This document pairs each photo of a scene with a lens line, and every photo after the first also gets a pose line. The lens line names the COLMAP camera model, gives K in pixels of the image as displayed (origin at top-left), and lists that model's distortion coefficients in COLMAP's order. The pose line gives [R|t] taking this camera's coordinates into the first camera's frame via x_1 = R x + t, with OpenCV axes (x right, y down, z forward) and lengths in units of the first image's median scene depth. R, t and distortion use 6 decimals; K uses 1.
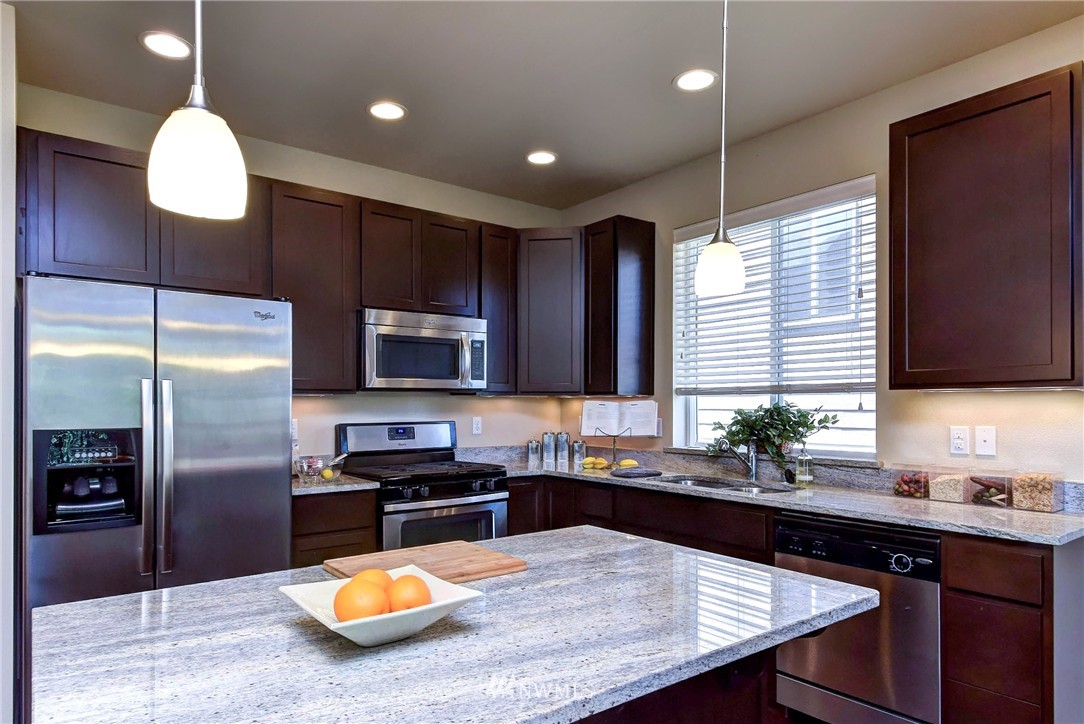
lens RADIAL K [[655.4, 0, 525.6], [0, 655.4, 408.5], [0, 0, 1]] dist [0.027155, -0.003412]
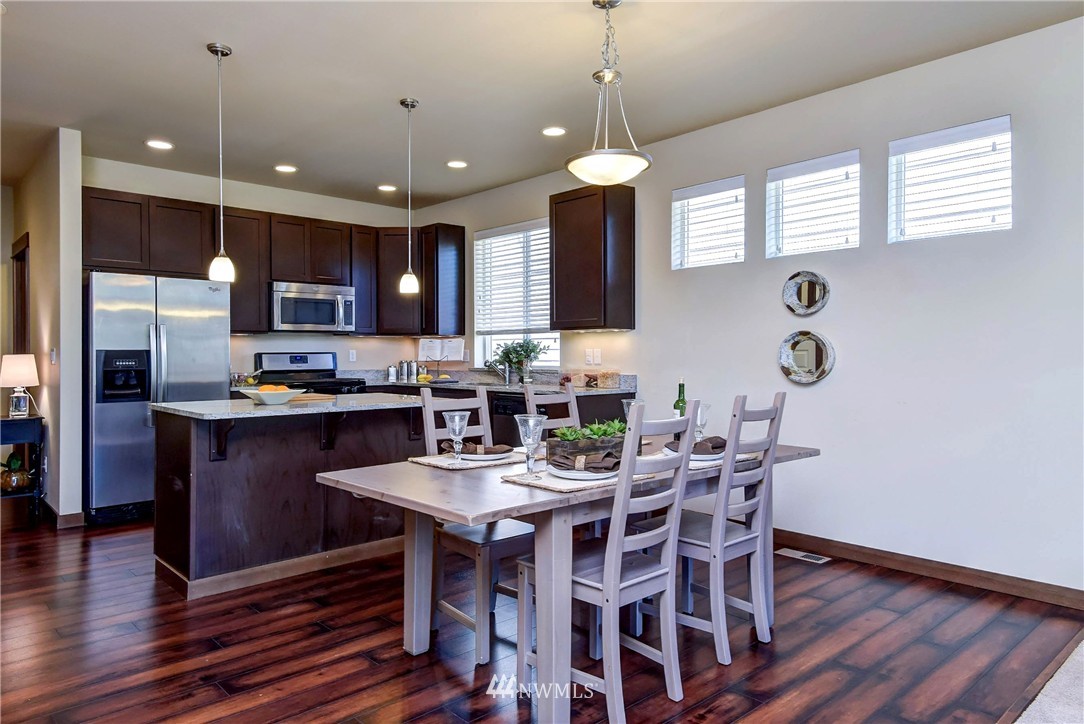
lens RADIAL K [[703.5, 0, 537.5], [0, 703.5, 356.5], [0, 0, 1]] dist [0.053603, -0.001253]
pose [[0.994642, -0.003322, 0.103322, 0.220659], [0.003519, 0.999992, -0.001720, 0.038846], [-0.103316, 0.002074, 0.994646, -0.803955]]
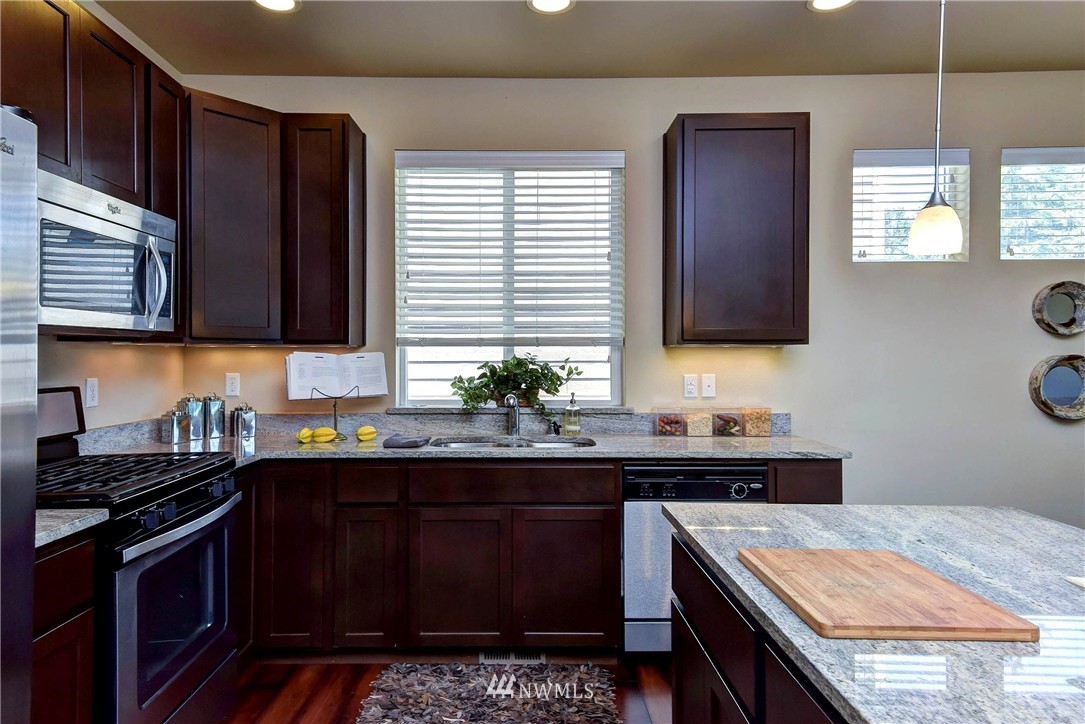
lens RADIAL K [[680.4, 0, 537.1], [0, 680.4, 354.1], [0, 0, 1]] dist [0.045585, -0.004257]
pose [[0.596518, 0.002753, 0.802595, -0.412891], [0.004413, 0.999968, -0.006710, -0.003339], [-0.802588, 0.007545, 0.596486, 0.361667]]
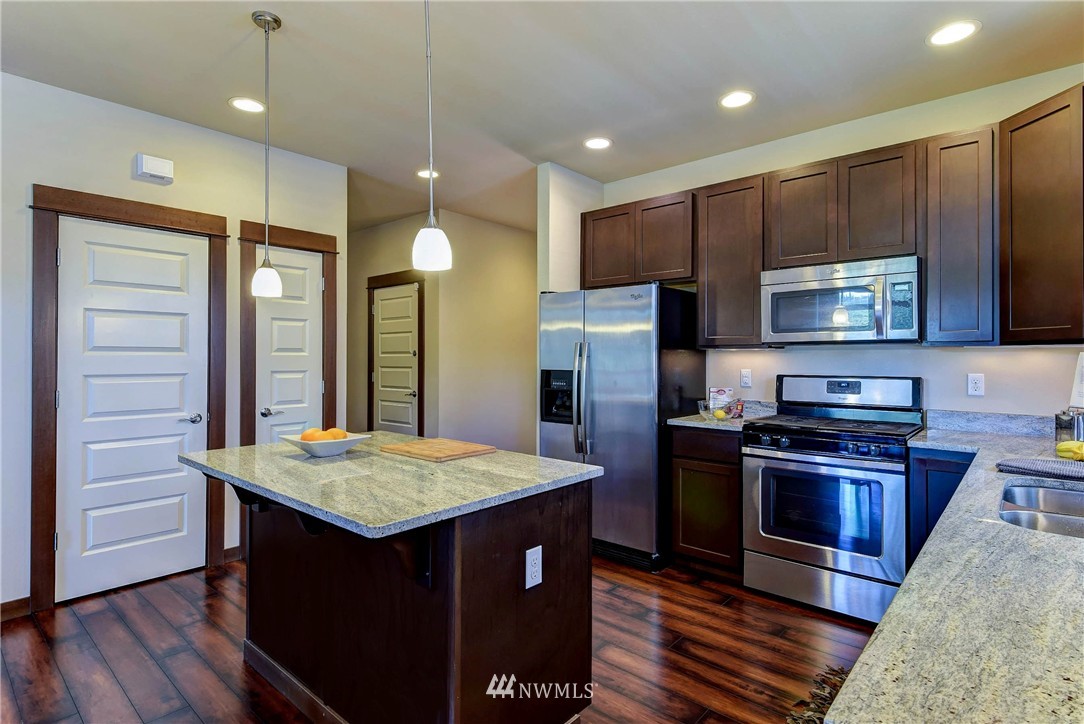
lens RADIAL K [[557.2, 0, 543.8], [0, 557.2, 354.9], [0, 0, 1]] dist [0.022057, -0.000320]
pose [[0.200178, -0.000779, -0.979759, 0.595867], [-0.009400, 0.999952, -0.002716, -0.004343], [0.979714, 0.009753, 0.200161, 0.429886]]
